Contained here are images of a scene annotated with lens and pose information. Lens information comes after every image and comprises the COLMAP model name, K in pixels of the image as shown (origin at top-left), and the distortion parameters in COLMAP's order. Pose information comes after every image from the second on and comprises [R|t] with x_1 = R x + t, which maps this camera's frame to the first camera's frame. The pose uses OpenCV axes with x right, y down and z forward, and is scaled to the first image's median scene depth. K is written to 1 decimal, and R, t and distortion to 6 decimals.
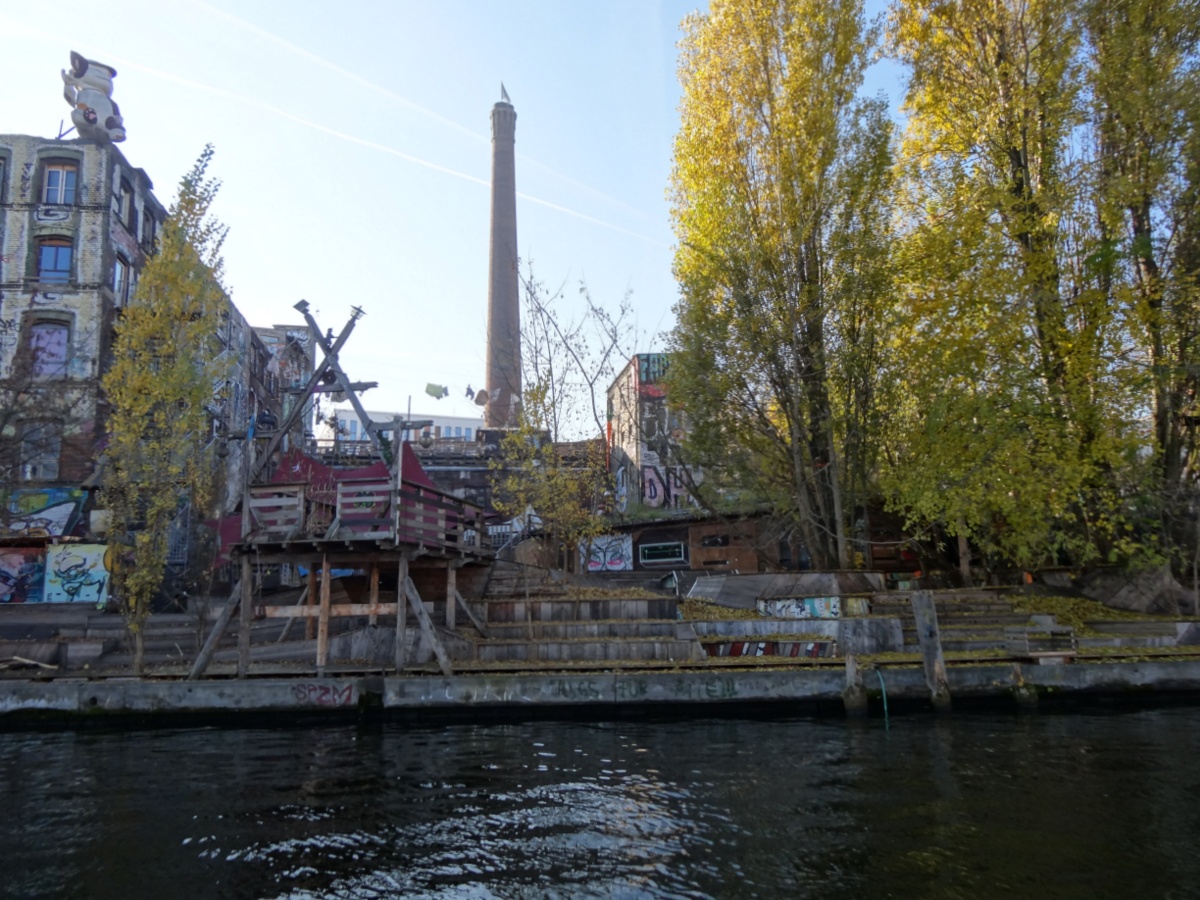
lens RADIAL K [[878.6, 0, 600.0], [0, 878.6, 450.0], [0, 0, 1]] dist [-0.001608, -0.000919]
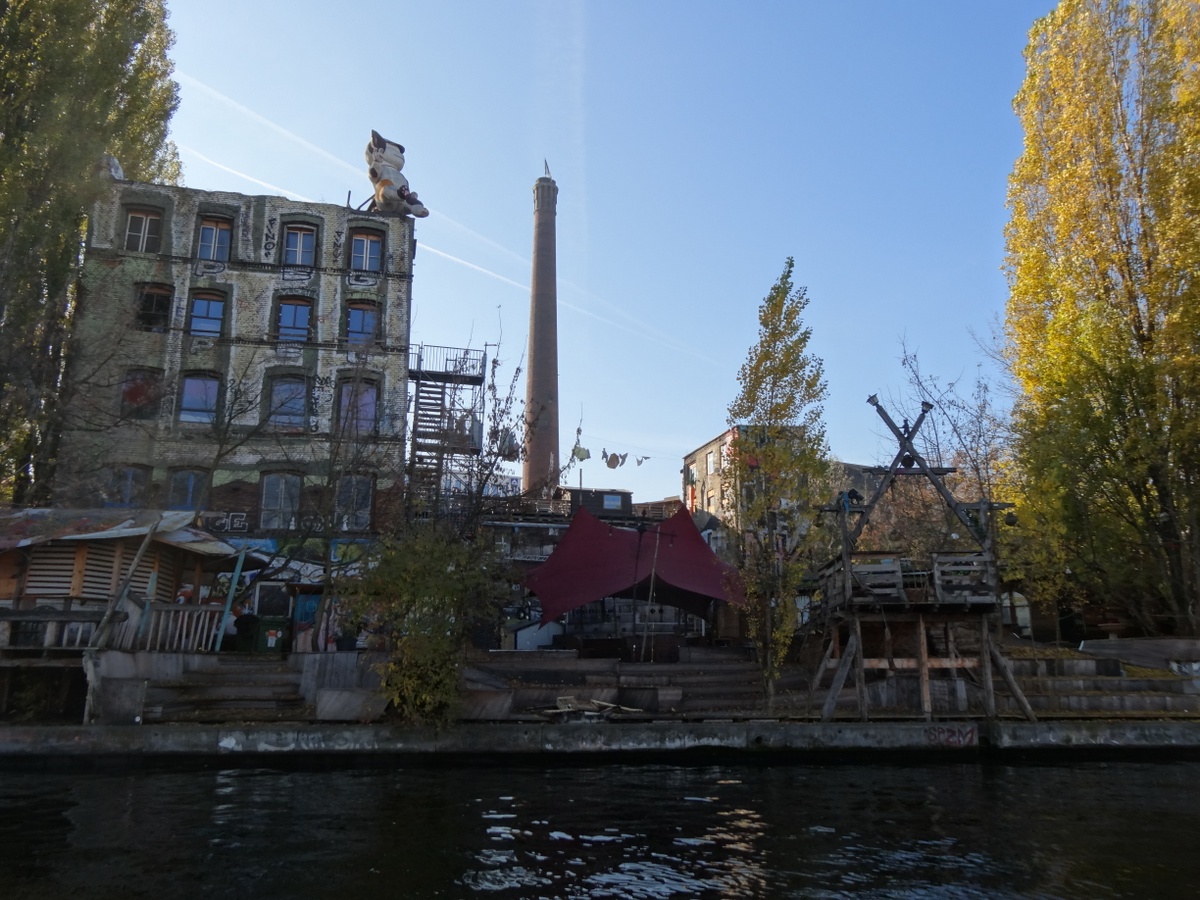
lens RADIAL K [[862.4, 0, 600.0], [0, 862.4, 450.0], [0, 0, 1]] dist [-0.002070, 0.002948]
pose [[0.994782, 0.043369, 0.092342, -0.433338], [-0.037166, 0.997002, -0.067859, -0.002570], [-0.095009, 0.064073, 0.993412, -0.055297]]
